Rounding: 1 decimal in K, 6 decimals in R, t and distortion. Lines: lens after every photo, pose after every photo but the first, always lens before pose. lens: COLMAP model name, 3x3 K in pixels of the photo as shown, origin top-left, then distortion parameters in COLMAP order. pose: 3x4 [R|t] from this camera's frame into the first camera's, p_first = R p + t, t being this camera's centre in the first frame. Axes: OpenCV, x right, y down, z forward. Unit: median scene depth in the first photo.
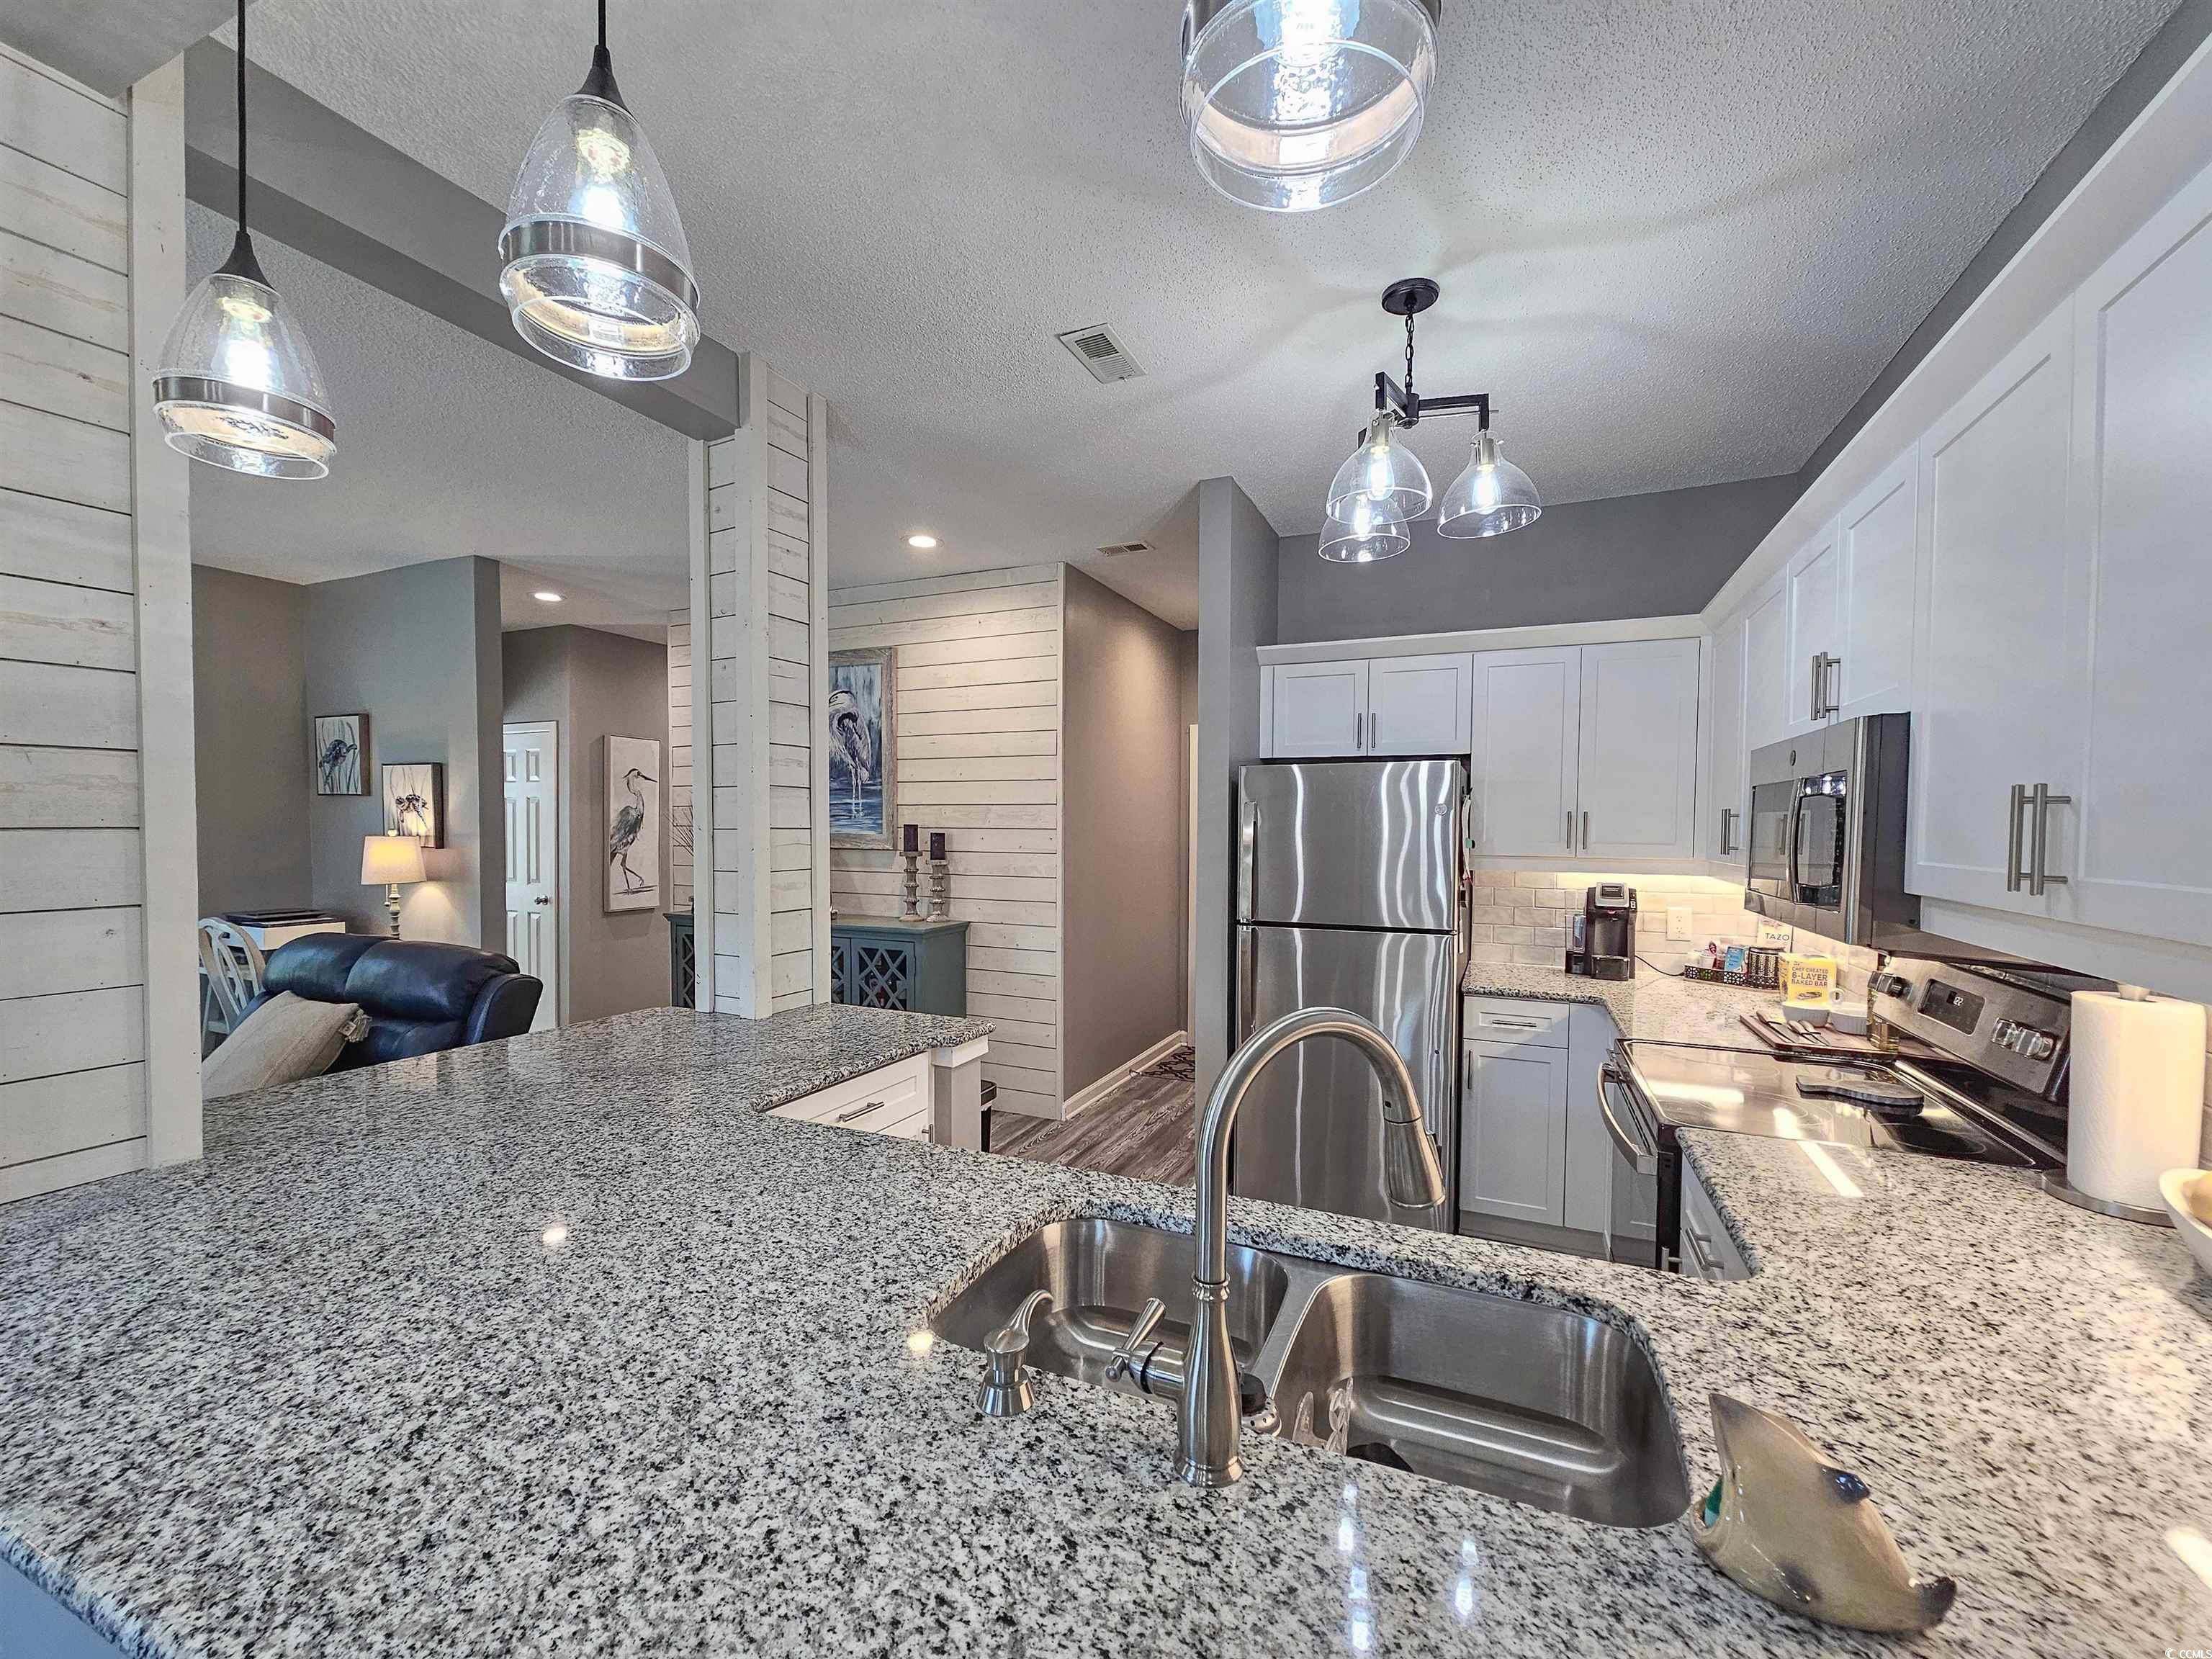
lens RADIAL K [[900.8, 0, 1104.0], [0, 900.8, 850.7], [0, 0, 1]] dist [-0.003364, 0.002598]
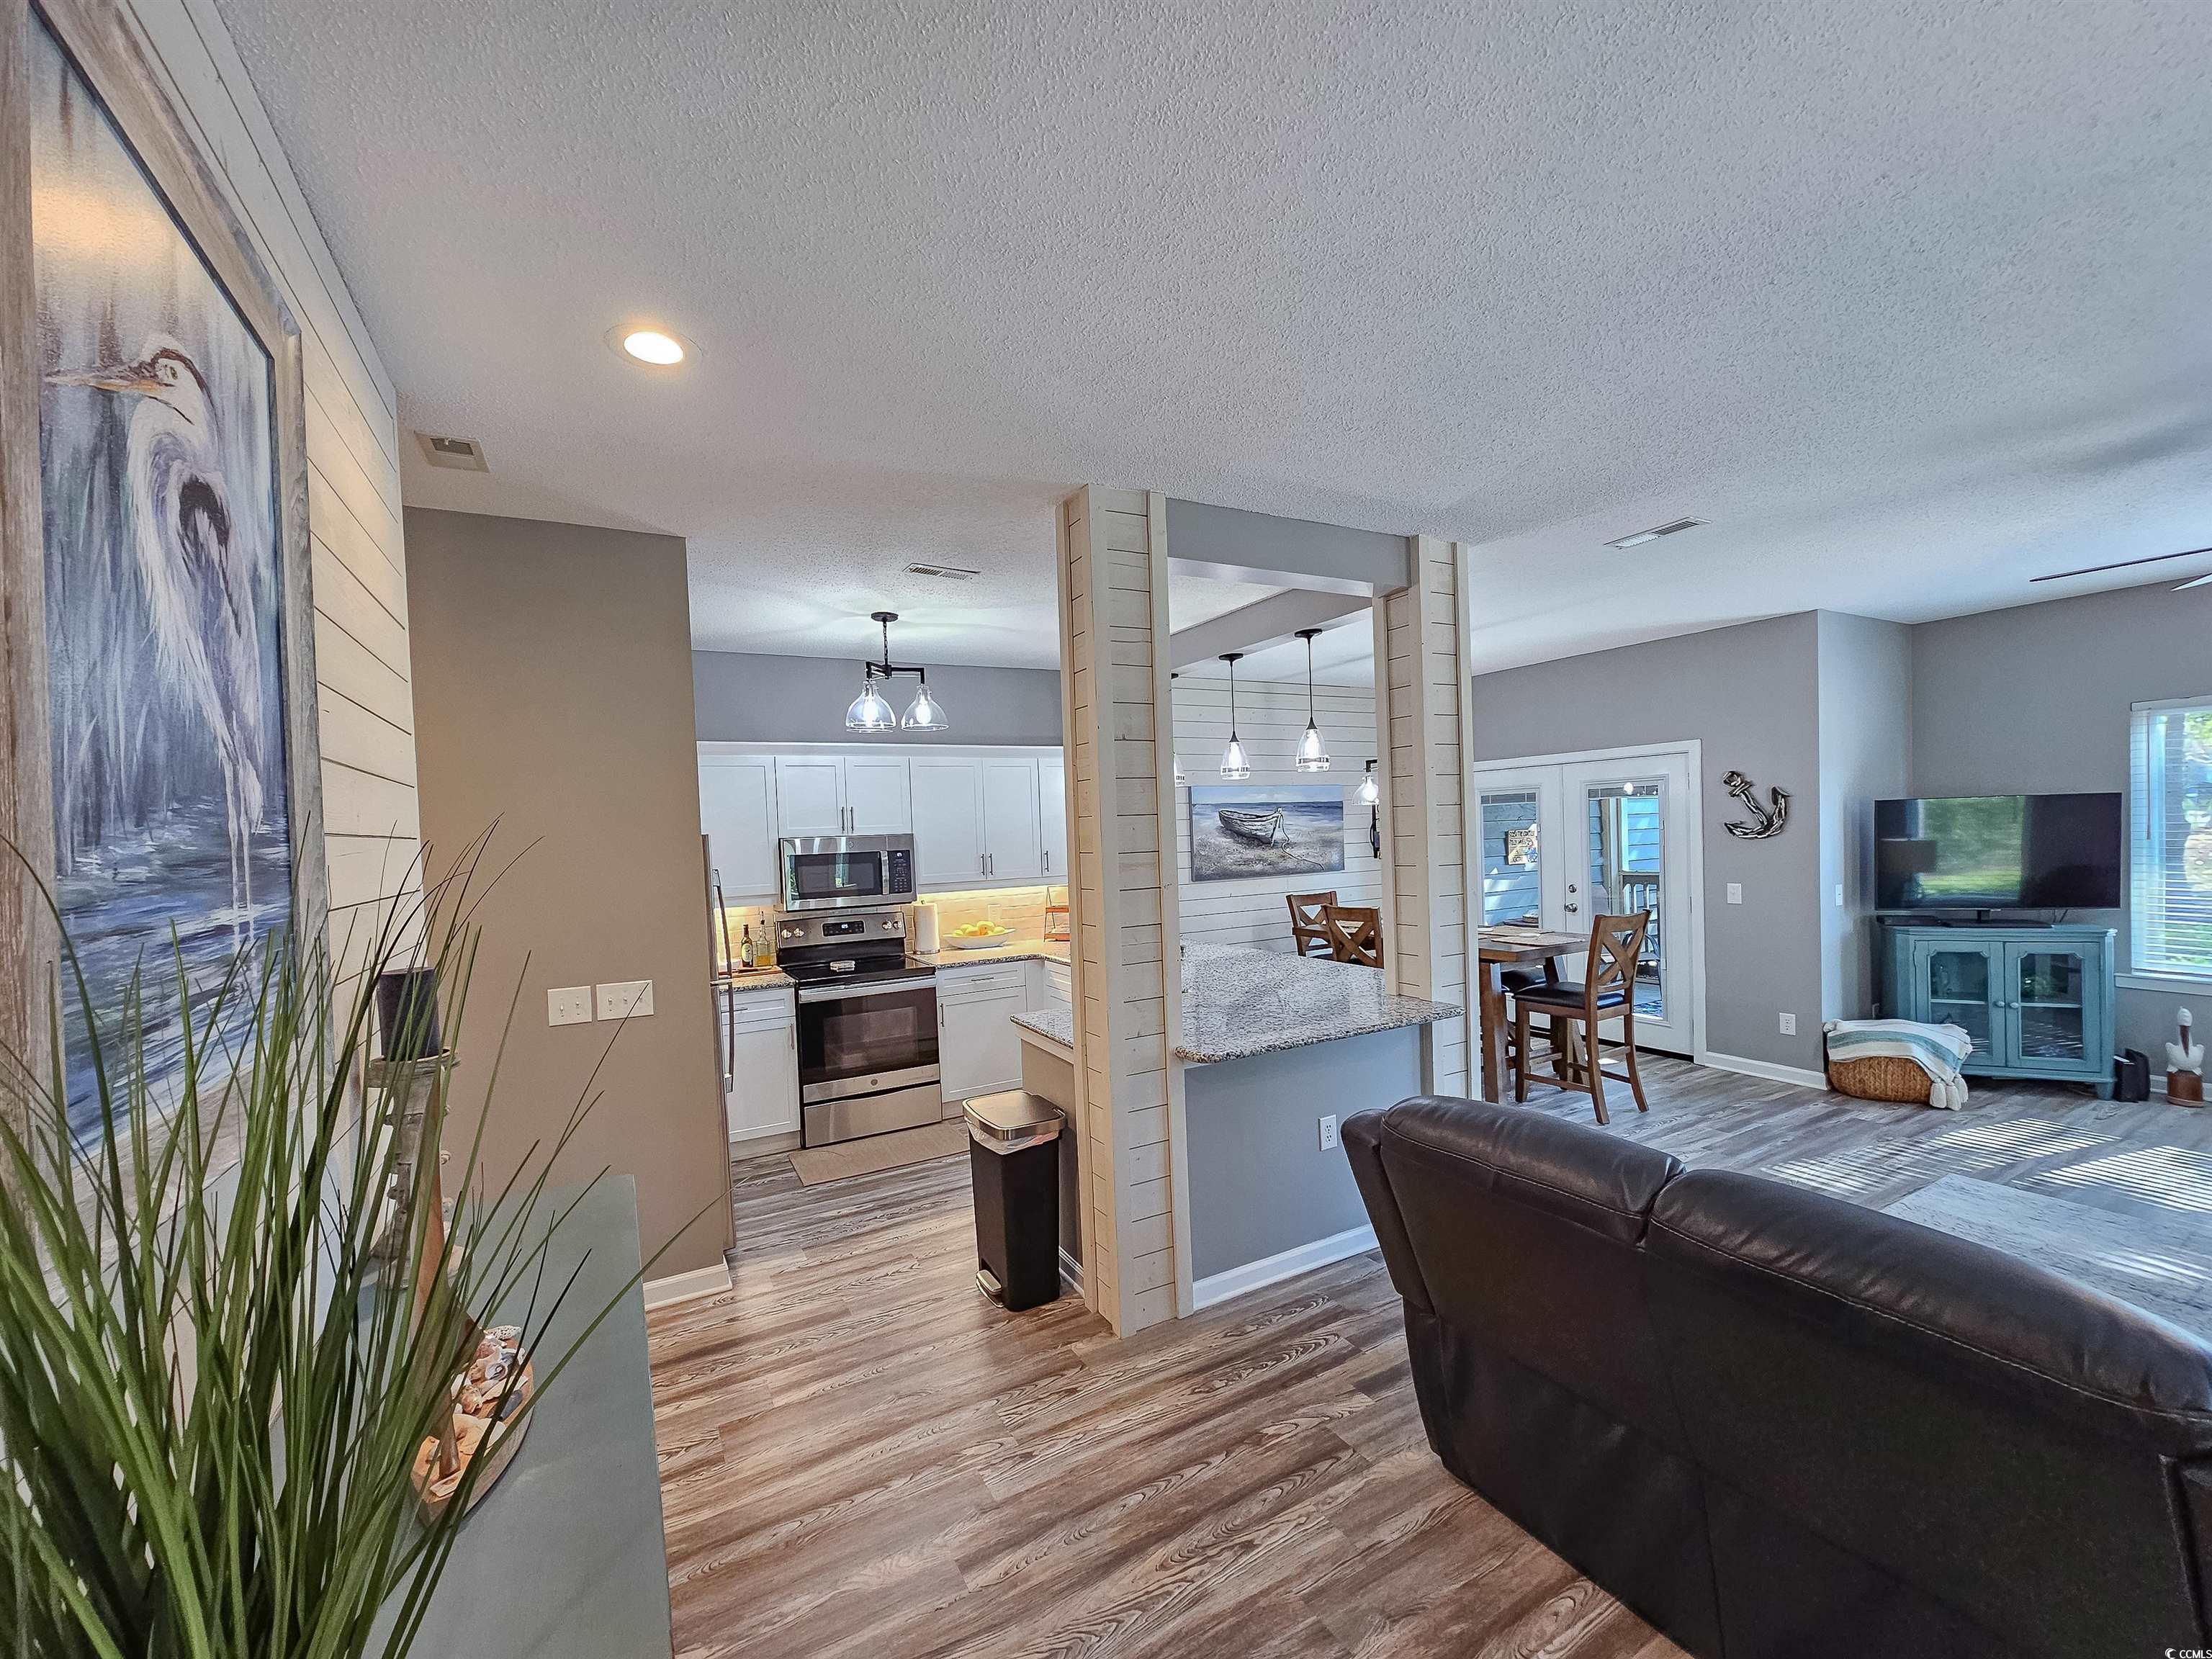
lens RADIAL K [[900.8, 0, 1110.4], [0, 900.8, 853.2], [0, 0, 1]] dist [-0.003364, 0.002598]
pose [[-0.803845, 0.007922, 0.594786, -0.633729], [0.049819, 0.997295, 0.054046, -0.079006], [-0.592749, 0.073077, -0.802065, 1.166386]]
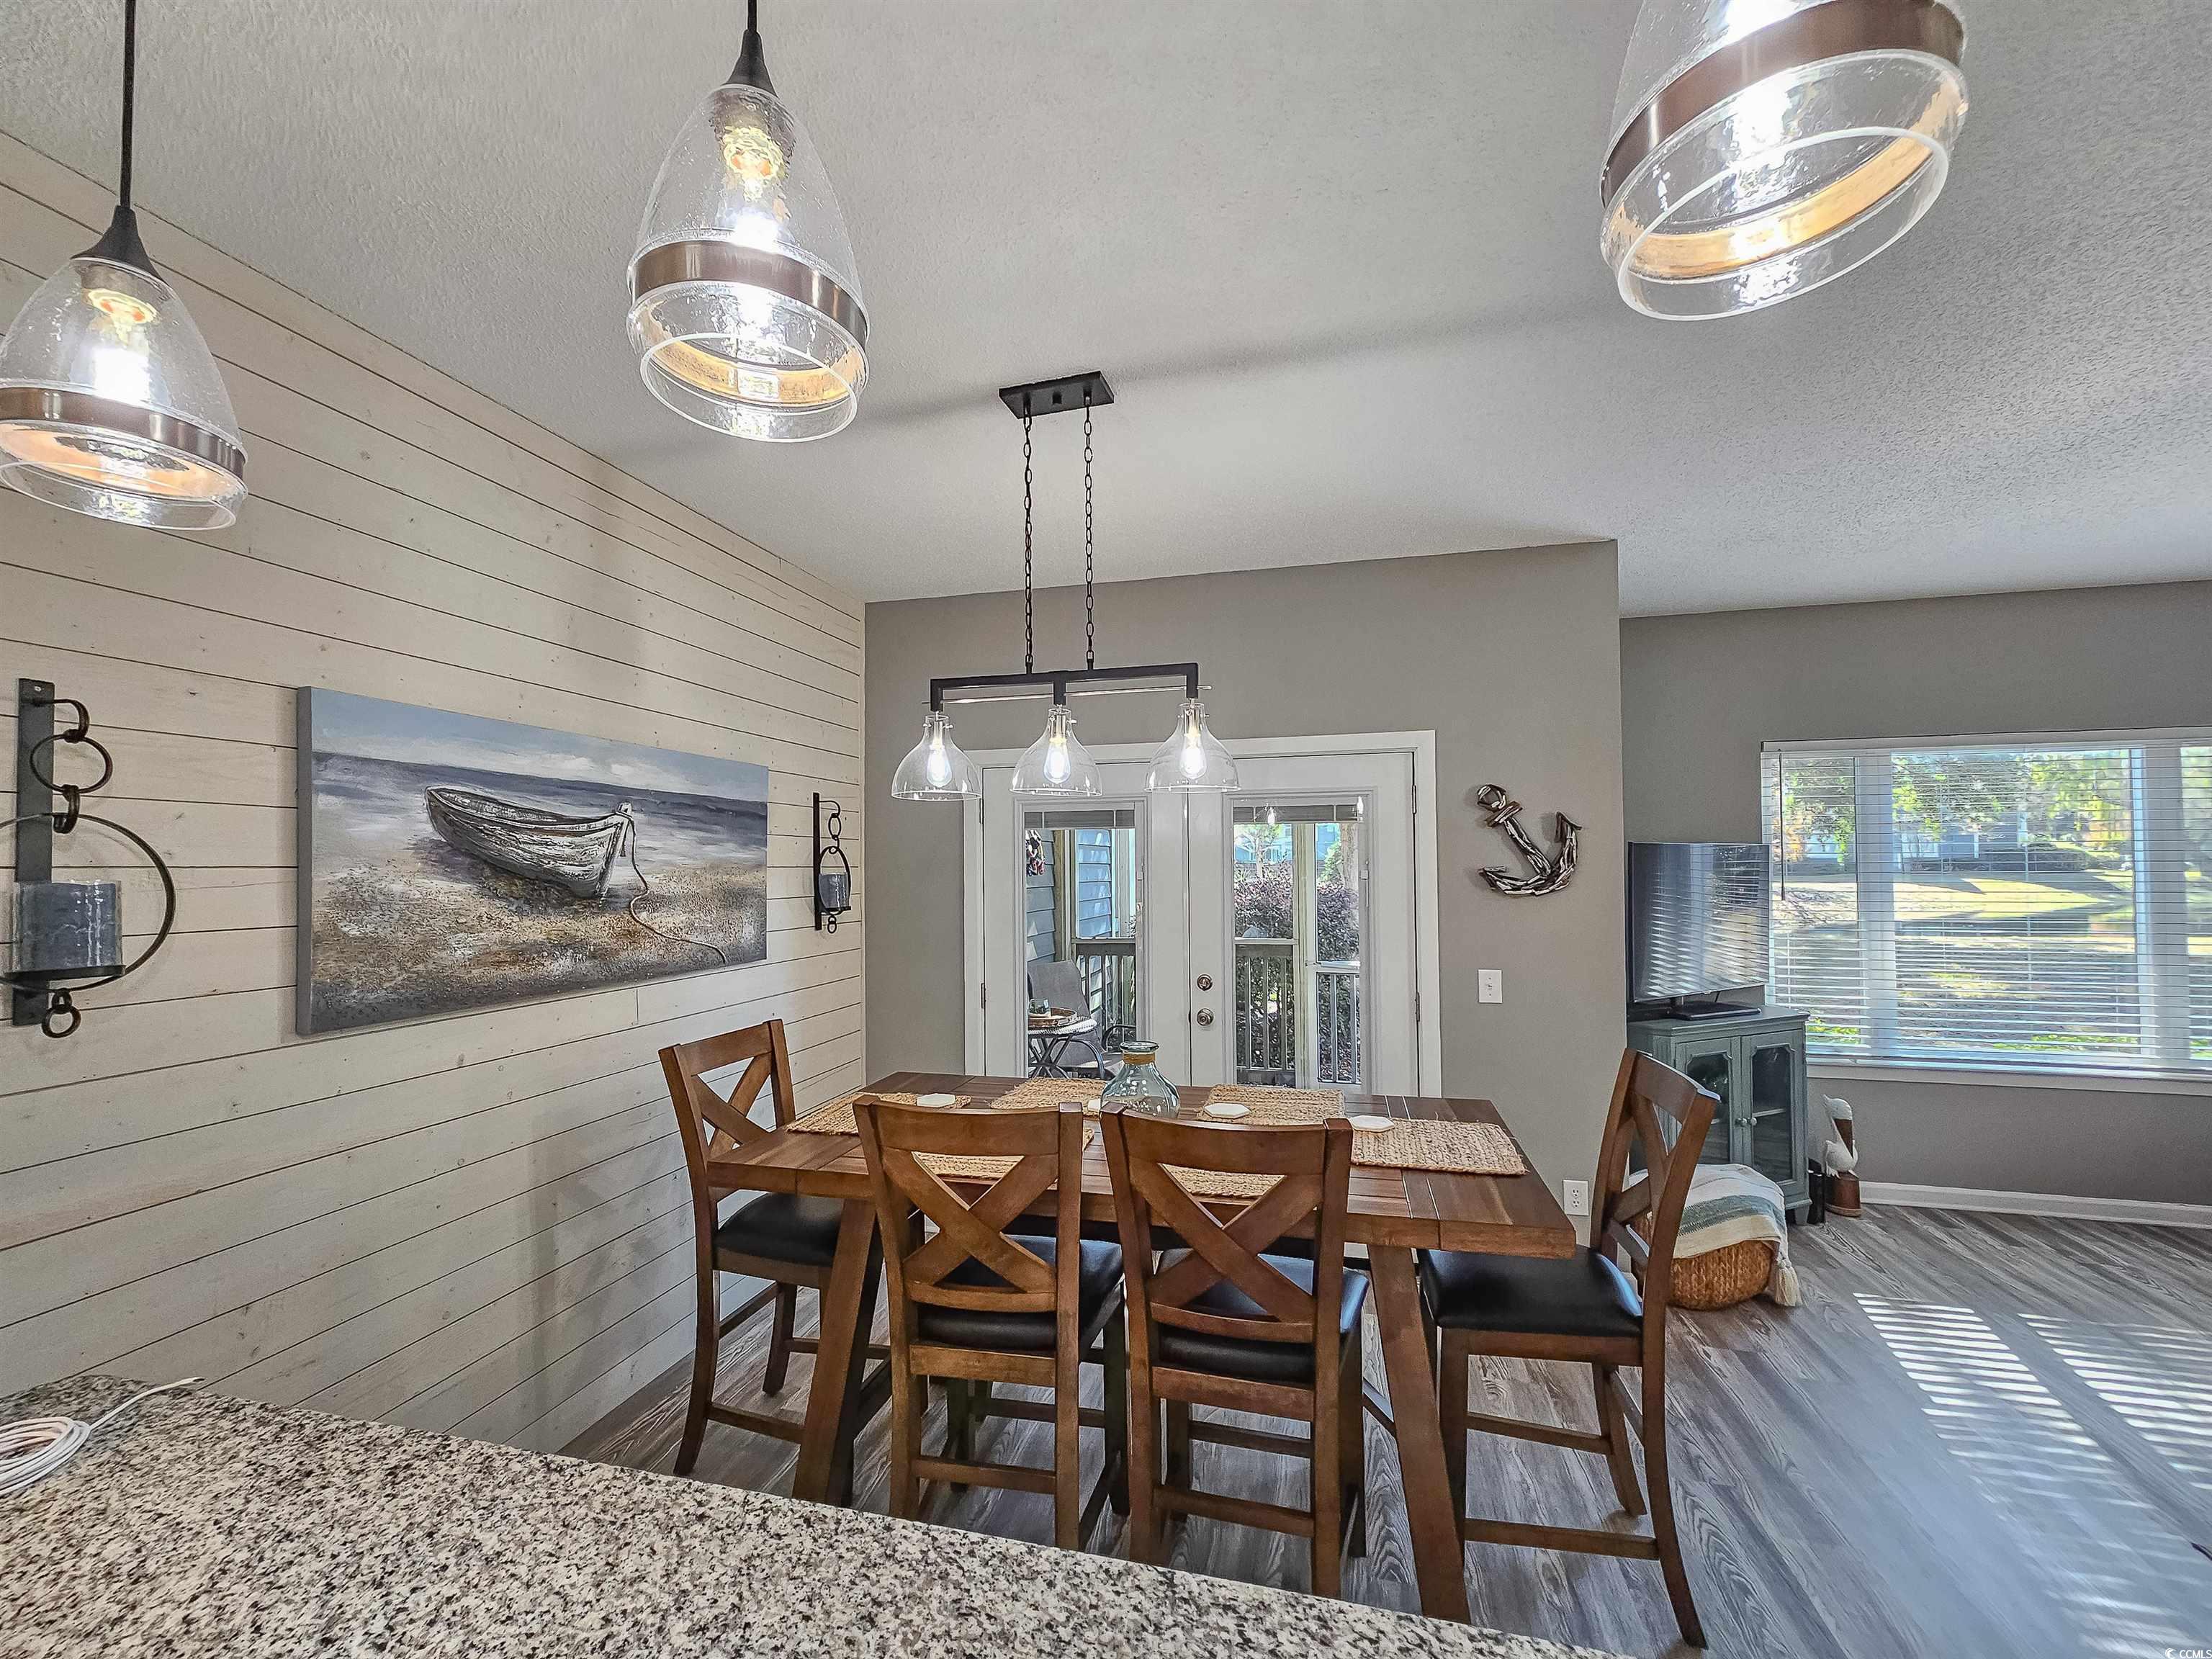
lens RADIAL K [[900.8, 0, 1108.9], [0, 900.8, 853.9], [0, 0, 1]] dist [-0.003364, 0.002598]
pose [[-0.984822, -0.000532, -0.173568, -0.131714], [-0.002883, 0.999907, 0.013295, -0.032387], [0.173545, 0.013593, -0.984732, 0.333320]]
